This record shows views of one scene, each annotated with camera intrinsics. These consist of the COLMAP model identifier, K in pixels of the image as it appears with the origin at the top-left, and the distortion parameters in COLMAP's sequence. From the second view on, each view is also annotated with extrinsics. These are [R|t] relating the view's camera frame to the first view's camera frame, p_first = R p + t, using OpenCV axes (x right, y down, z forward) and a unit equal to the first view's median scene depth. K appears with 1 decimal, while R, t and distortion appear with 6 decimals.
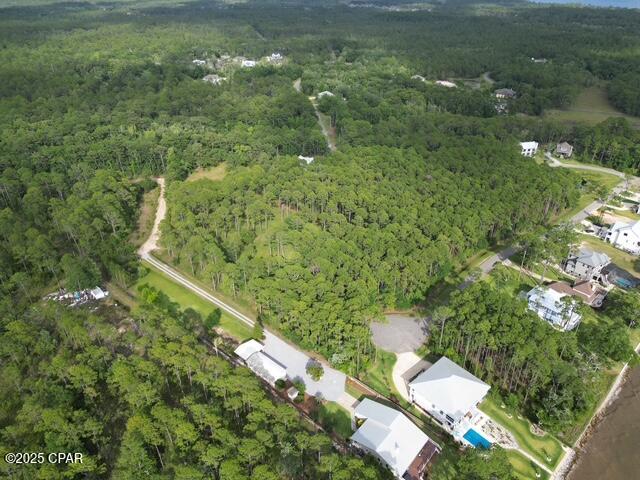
lens RADIAL K [[448.2, 0, 320.0], [0, 448.2, 240.0], [0, 0, 1]] dist [0.065382, -0.053681]
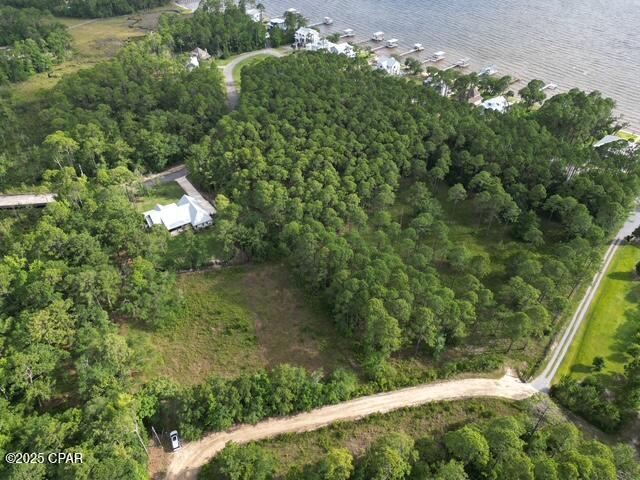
lens RADIAL K [[448.2, 0, 320.0], [0, 448.2, 240.0], [0, 0, 1]] dist [0.065382, -0.053681]
pose [[-0.006369, -0.637824, 0.770156, -0.274928], [0.507654, 0.661482, 0.552022, -0.208917], [-0.861537, 0.394489, 0.319581, 0.382401]]
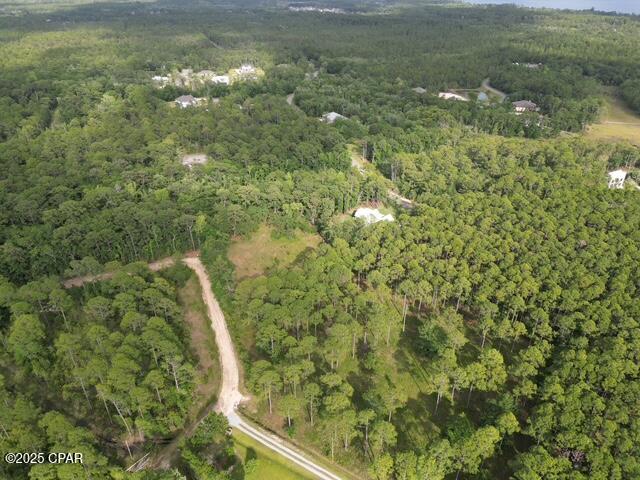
lens RADIAL K [[448.2, 0, 320.0], [0, 448.2, 240.0], [0, 0, 1]] dist [0.065382, -0.053681]
pose [[0.987751, -0.080186, 0.133860, -0.128545], [0.080576, 0.996745, 0.002511, -0.080308], [-0.133625, 0.008306, 0.990997, 0.136925]]
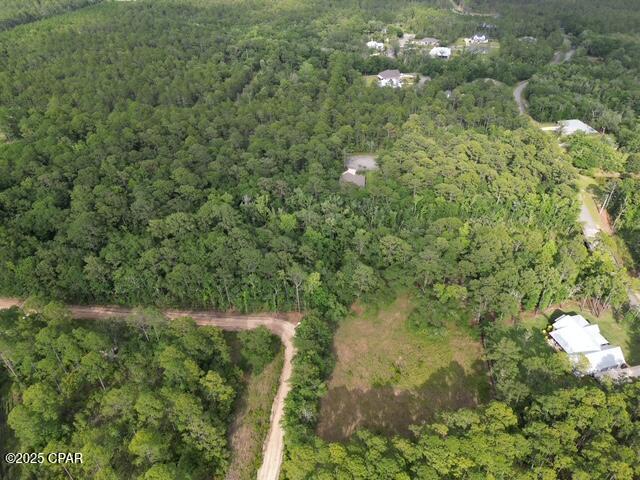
lens RADIAL K [[448.2, 0, 320.0], [0, 448.2, 240.0], [0, 0, 1]] dist [0.065382, -0.053681]
pose [[0.944143, 0.183281, -0.273864, -0.100823], [-0.160576, 0.981598, 0.103344, -0.157719], [0.287765, -0.053596, 0.956200, 0.268119]]
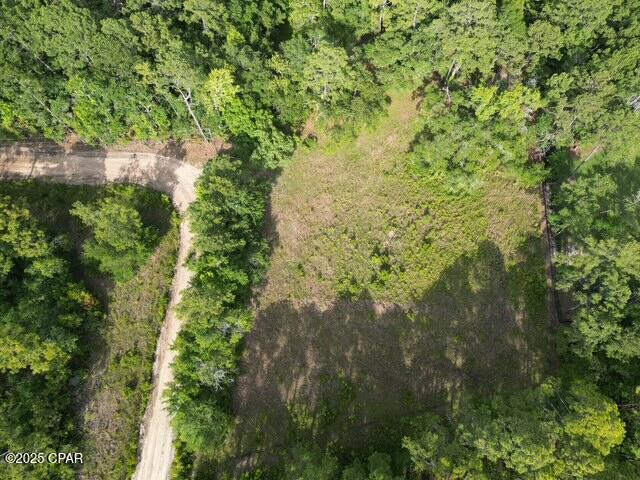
lens RADIAL K [[448.2, 0, 320.0], [0, 448.2, 240.0], [0, 0, 1]] dist [0.065382, -0.053681]
pose [[0.957133, 0.273539, -0.095252, -0.123763], [-0.149449, 0.748078, 0.646564, -0.159249], [0.248116, -0.604612, 0.756890, 0.414073]]
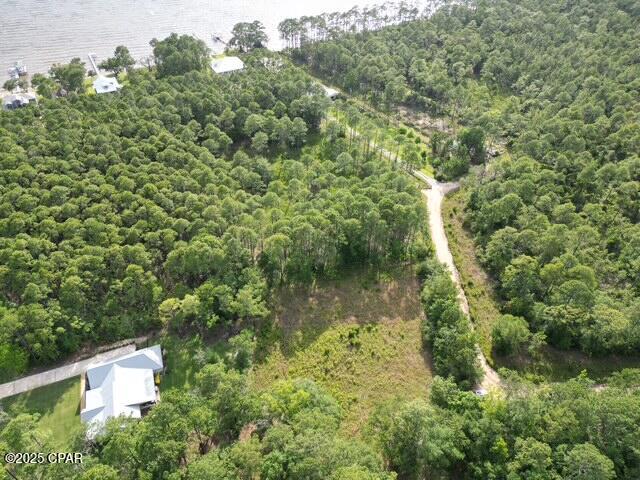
lens RADIAL K [[448.2, 0, 320.0], [0, 448.2, 240.0], [0, 0, 1]] dist [0.065382, -0.053681]
pose [[-0.973803, -0.163293, 0.158252, -0.127901], [0.104294, 0.297692, 0.948948, -0.304400], [-0.202067, 0.940593, -0.272863, 0.538951]]
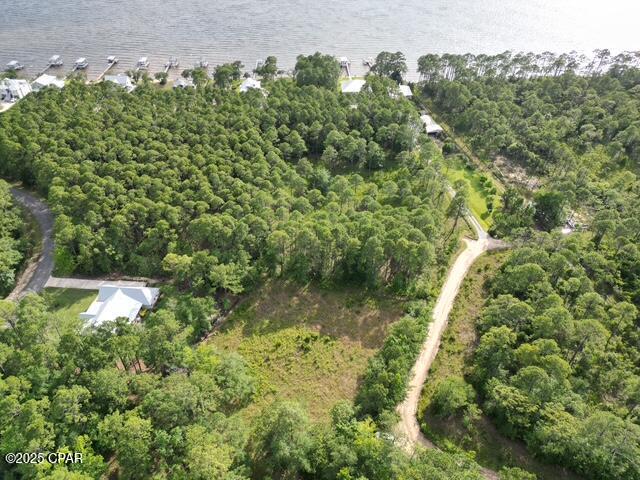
lens RADIAL K [[448.2, 0, 320.0], [0, 448.2, 240.0], [0, 0, 1]] dist [0.065382, -0.053681]
pose [[-0.770695, -0.413375, 0.484923, -0.218310], [0.316089, 0.412769, 0.854230, -0.298049], [-0.553279, 0.811629, -0.187456, 0.516256]]
